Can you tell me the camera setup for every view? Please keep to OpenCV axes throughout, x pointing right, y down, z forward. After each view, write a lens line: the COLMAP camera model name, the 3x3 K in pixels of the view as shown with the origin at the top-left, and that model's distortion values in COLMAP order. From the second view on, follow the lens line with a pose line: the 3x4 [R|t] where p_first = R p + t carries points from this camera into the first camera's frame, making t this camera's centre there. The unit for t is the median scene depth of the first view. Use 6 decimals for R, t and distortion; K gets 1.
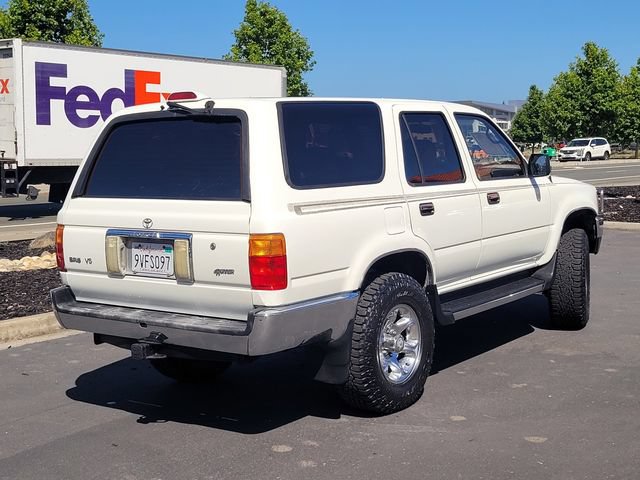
lens RADIAL K [[969.0, 0, 319.0], [0, 969.0, 218.9], [0, 0, 1]] dist [-0.037244, 0.086278]
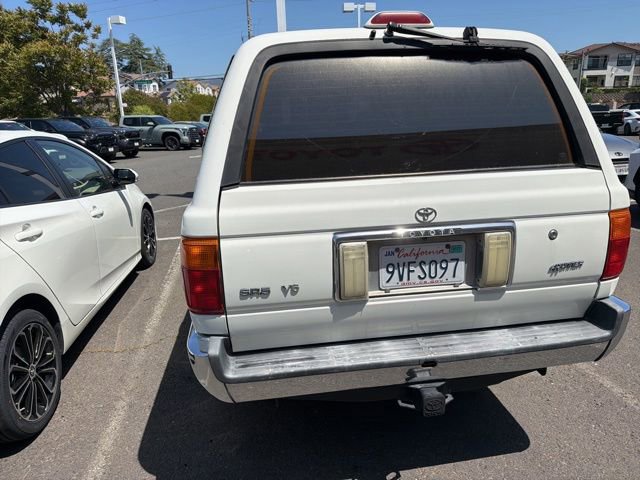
lens RADIAL K [[458.9, 0, 318.3], [0, 458.9, 238.2], [0, 0, 1]] dist [0.052082, -0.051226]
pose [[0.708503, -0.171417, 0.684573, -0.428548], [0.072344, 0.982583, 0.171166, -0.036925], [-0.701990, -0.071747, 0.708564, 0.804808]]
